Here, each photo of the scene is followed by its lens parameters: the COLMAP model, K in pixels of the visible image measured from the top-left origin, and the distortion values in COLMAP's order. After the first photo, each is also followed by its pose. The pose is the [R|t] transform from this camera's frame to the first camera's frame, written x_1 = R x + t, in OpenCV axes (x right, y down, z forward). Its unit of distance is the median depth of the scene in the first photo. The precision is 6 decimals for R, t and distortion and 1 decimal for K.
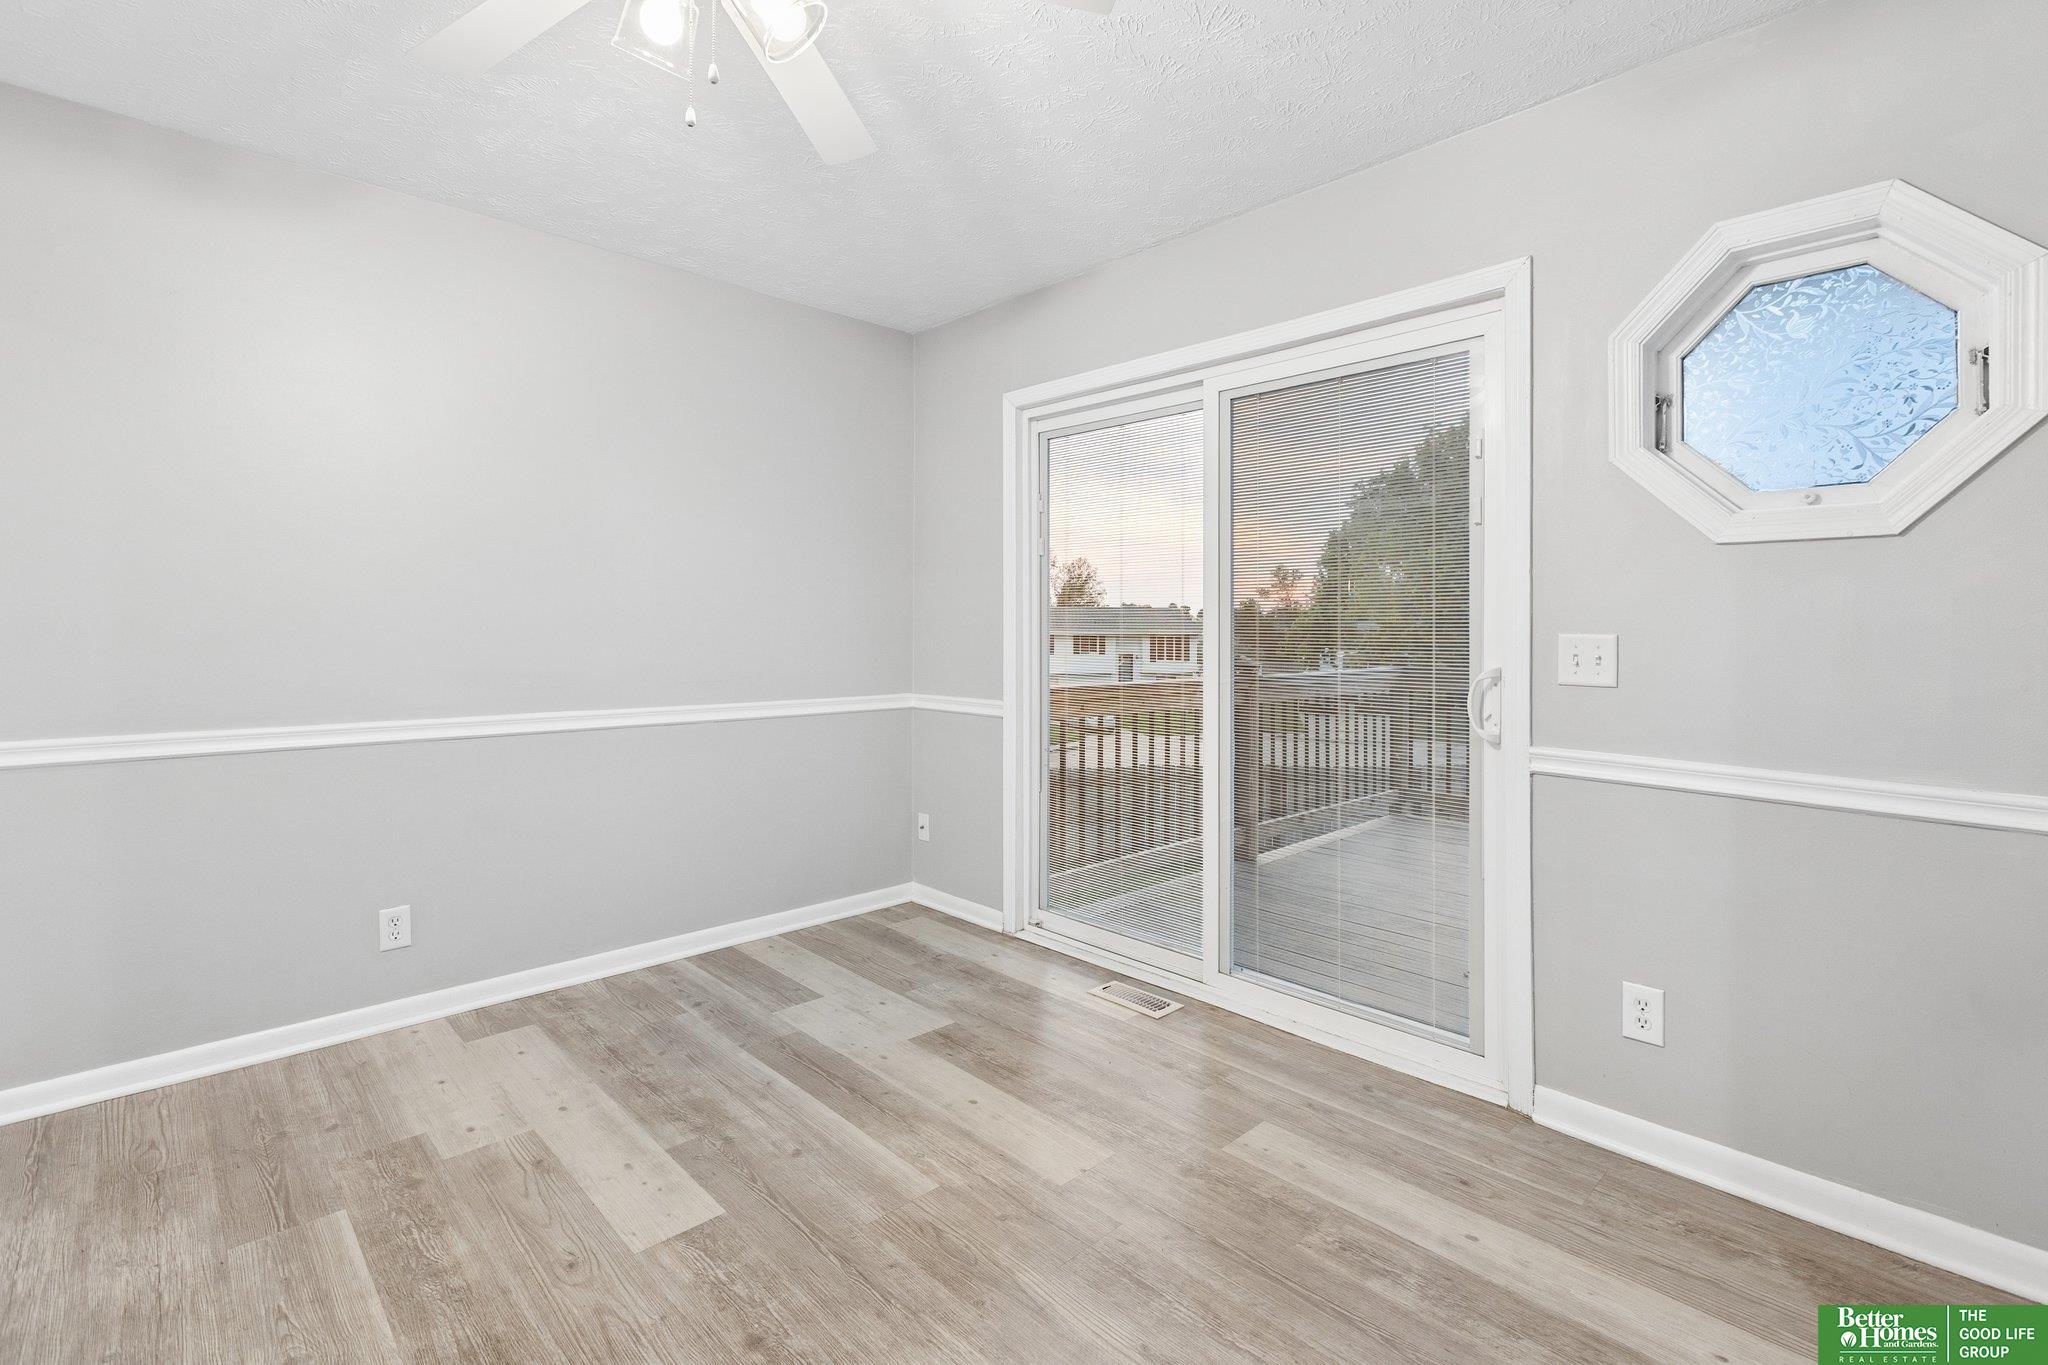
lens RADIAL K [[912.2, 0, 1033.0], [0, 912.2, 628.0], [0, 0, 1]] dist [-0.001872, -0.000086]
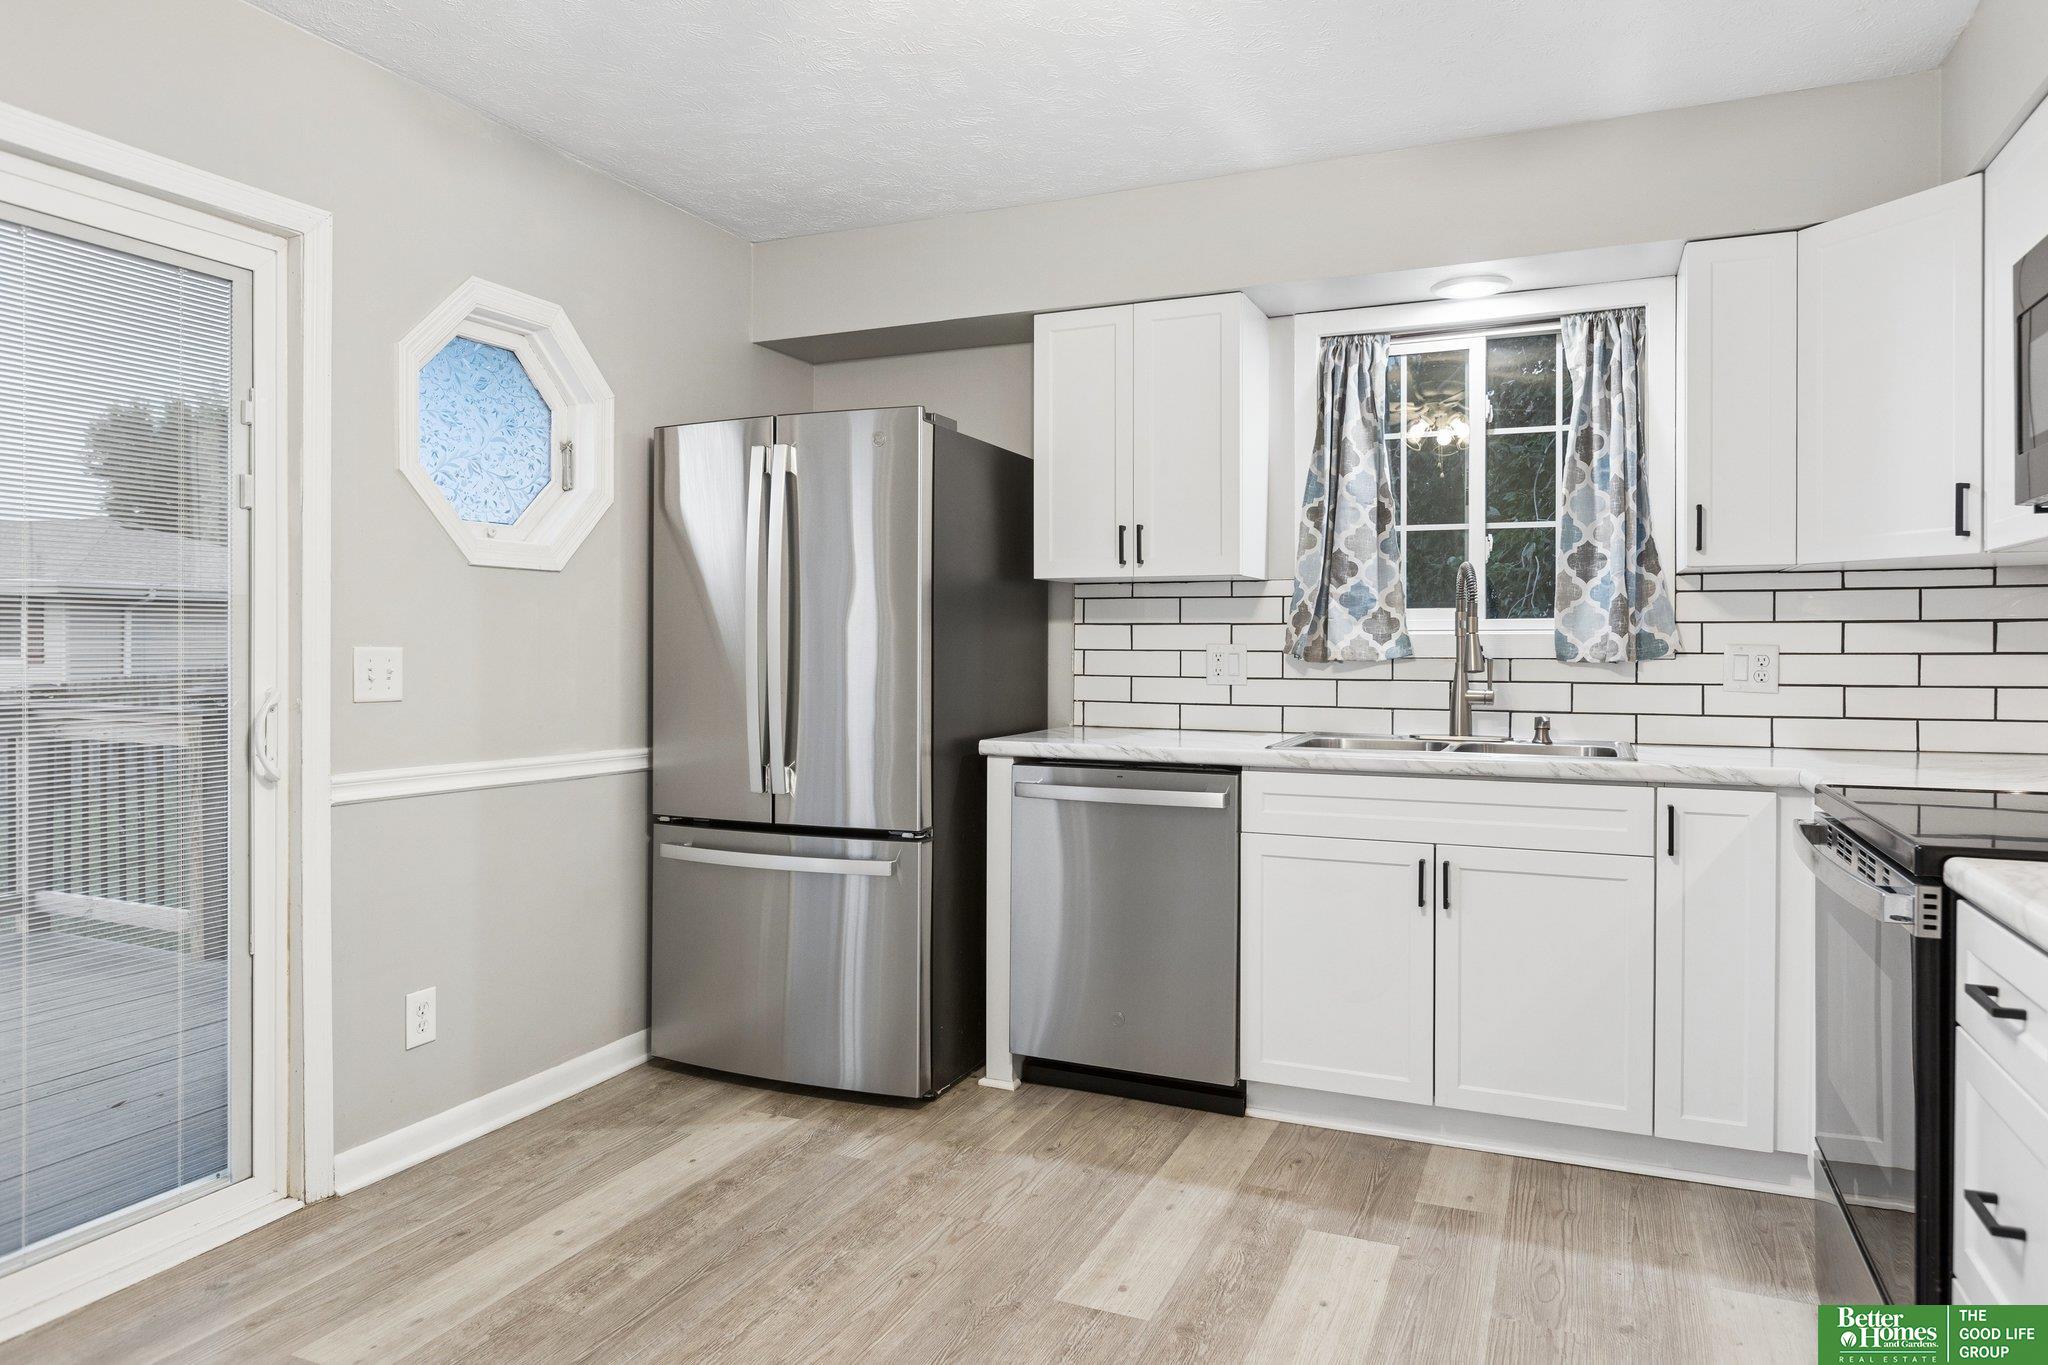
lens RADIAL K [[1261.9, 0, 1016.6], [0, 1261.9, 656.8], [0, 0, 1]] dist [-0.001496, -0.001215]
pose [[-0.359829, -0.016197, 0.932878, -0.890678], [-0.005689, 0.999869, 0.015166, -0.006893], [-0.933001, 0.000150, -0.359874, 0.892521]]
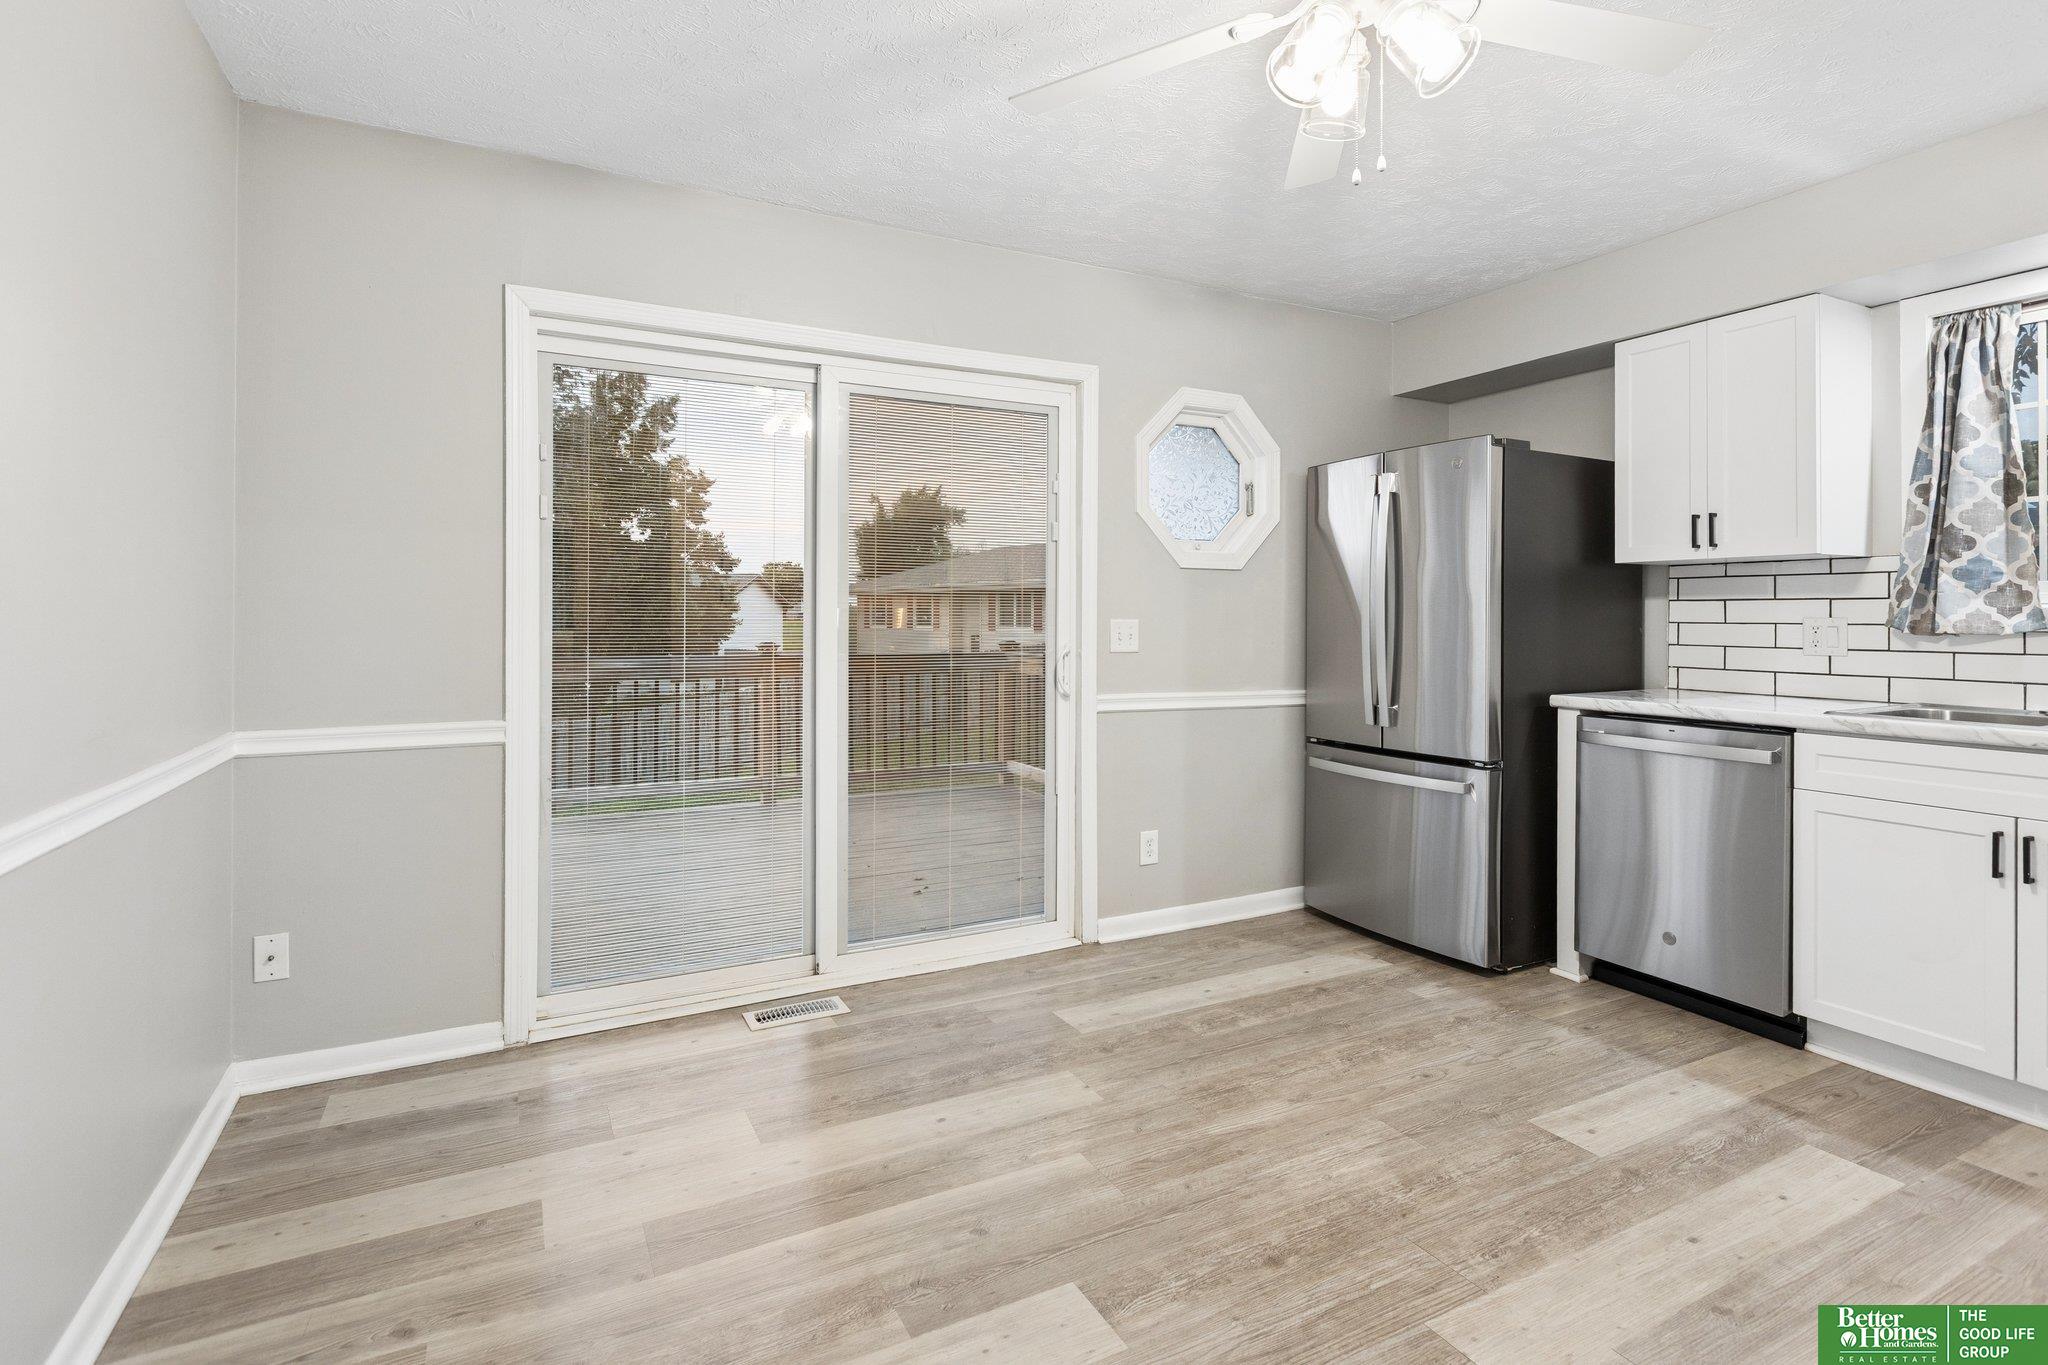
lens RADIAL K [[984.6, 0, 1038.2], [0, 984.6, 620.4], [0, 0, 1]] dist [-0.002090, -0.000388]
pose [[0.295257, -0.008615, 0.955379, -1.111989], [-0.001033, 0.999956, 0.009337, -0.008092], [-0.955417, -0.003744, 0.295235, 0.669350]]
